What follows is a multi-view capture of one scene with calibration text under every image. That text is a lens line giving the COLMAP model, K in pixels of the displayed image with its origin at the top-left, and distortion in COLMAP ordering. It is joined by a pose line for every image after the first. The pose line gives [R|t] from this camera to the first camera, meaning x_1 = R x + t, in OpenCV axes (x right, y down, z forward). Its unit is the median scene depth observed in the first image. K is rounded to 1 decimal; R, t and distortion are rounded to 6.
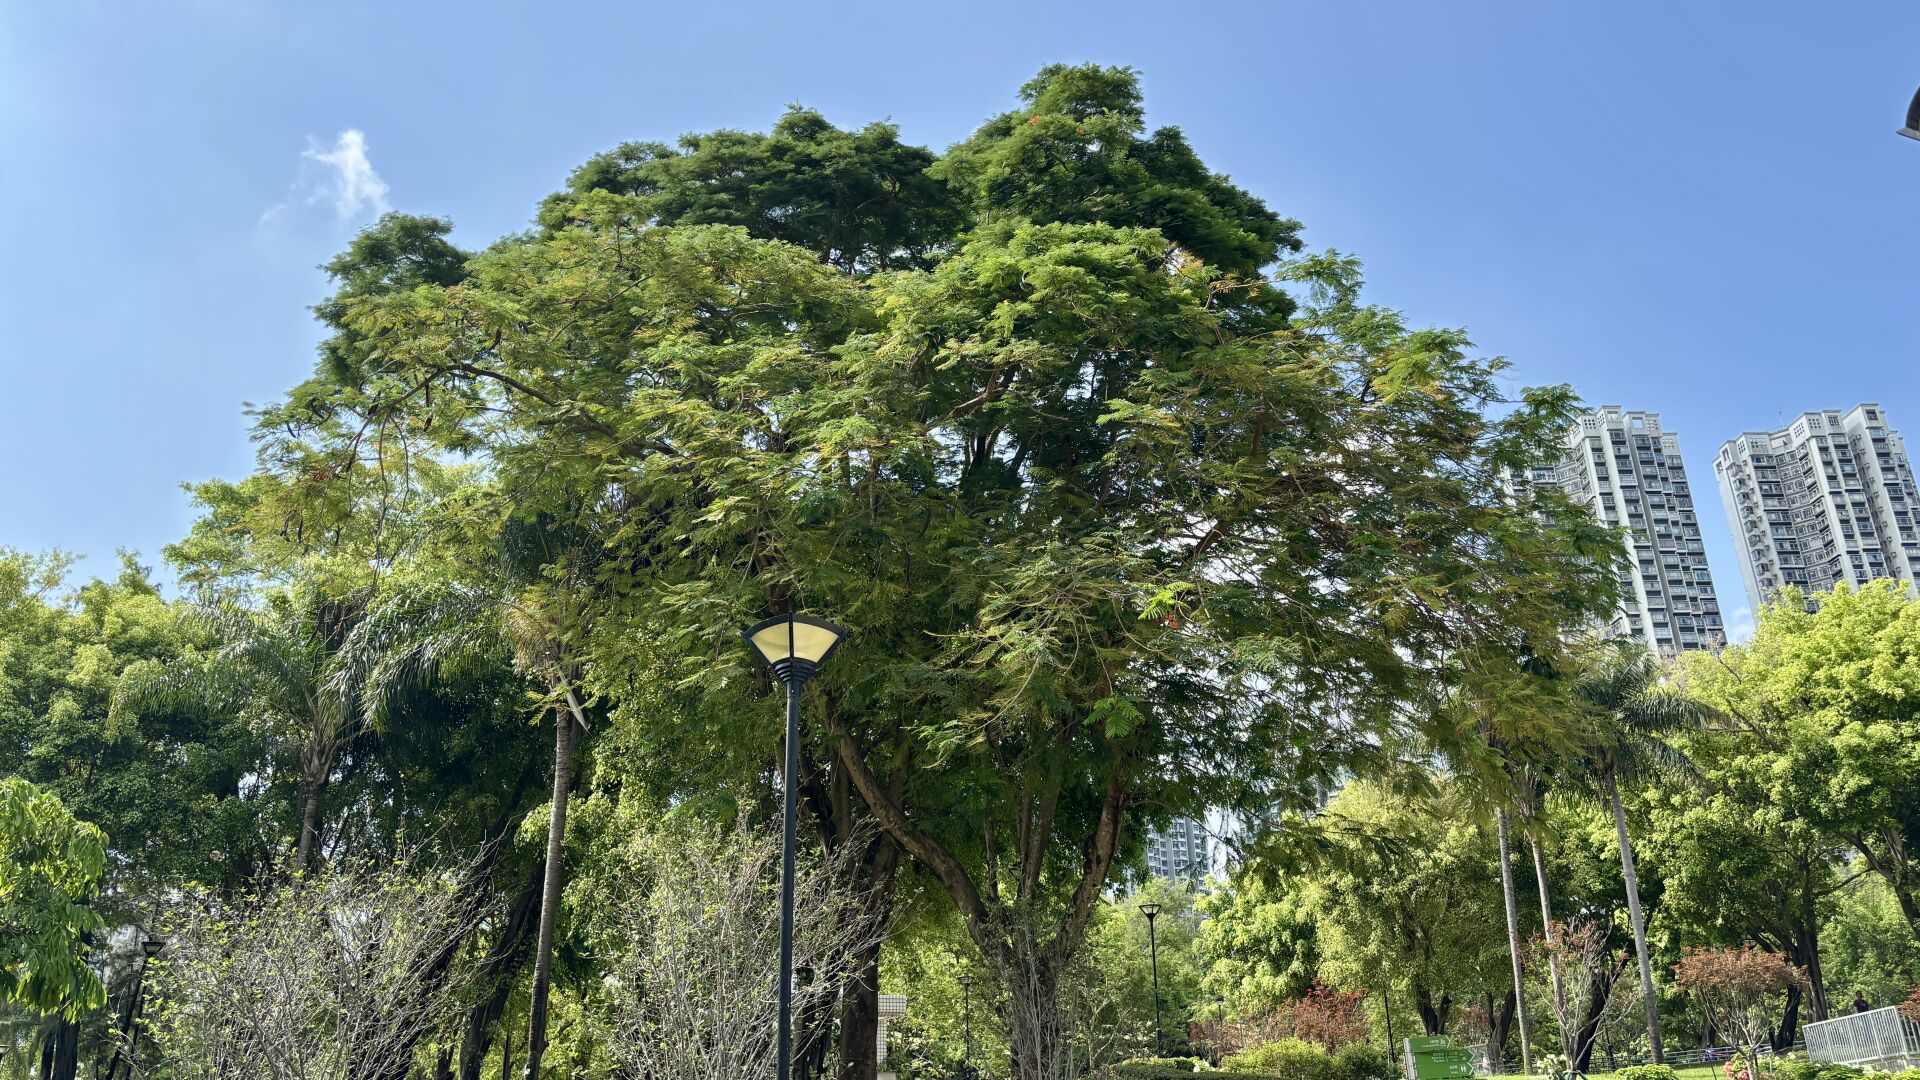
lens RADIAL K [[1499.1, 0, 960.0], [0, 1499.1, 540.0], [0, 0, 1]] dist [-0.103904, 0.116152]
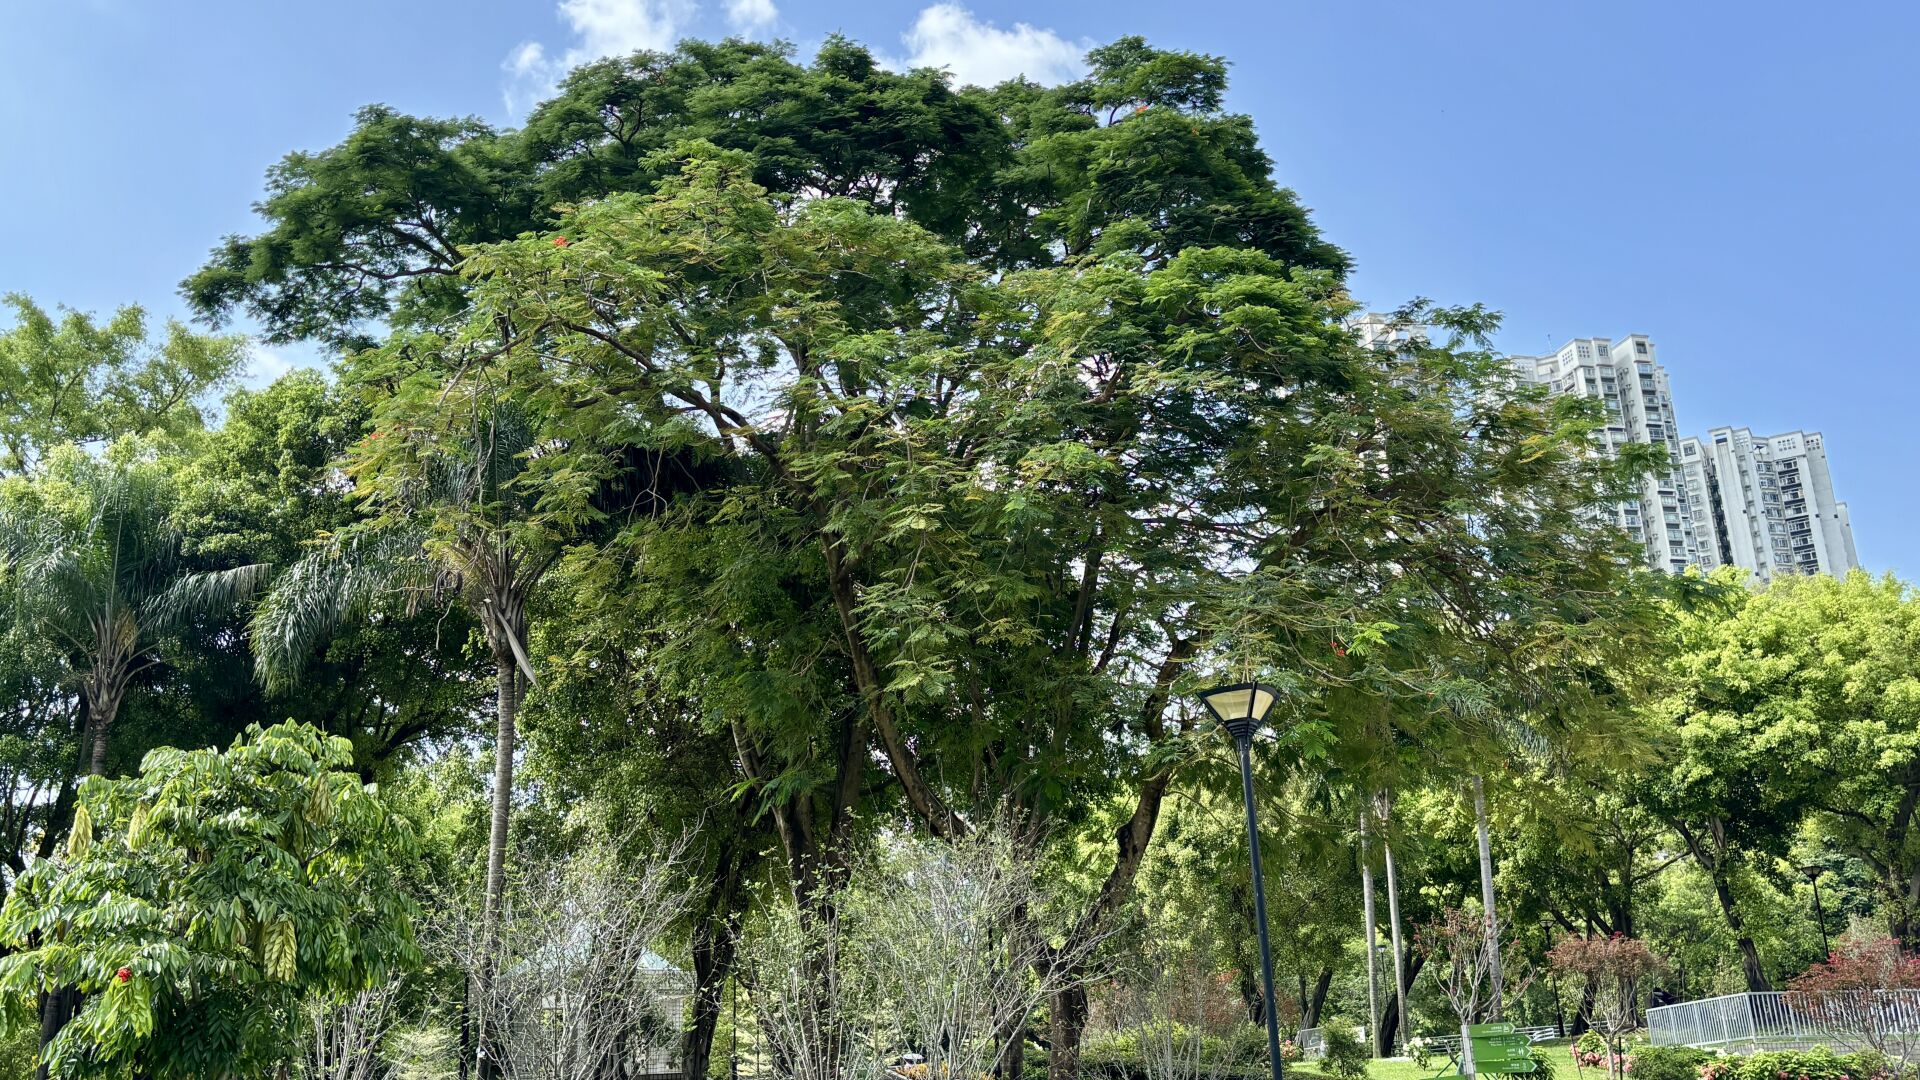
lens RADIAL K [[1822.4, 0, 960.0], [0, 1822.4, 540.0], [0, 0, 1]] dist [-0.063445, -0.001315]
pose [[0.975229, 0.057967, 0.213467, -0.144241], [-0.072577, 0.995481, 0.061245, -0.029600], [-0.208952, -0.075221, 0.975029, -0.079092]]
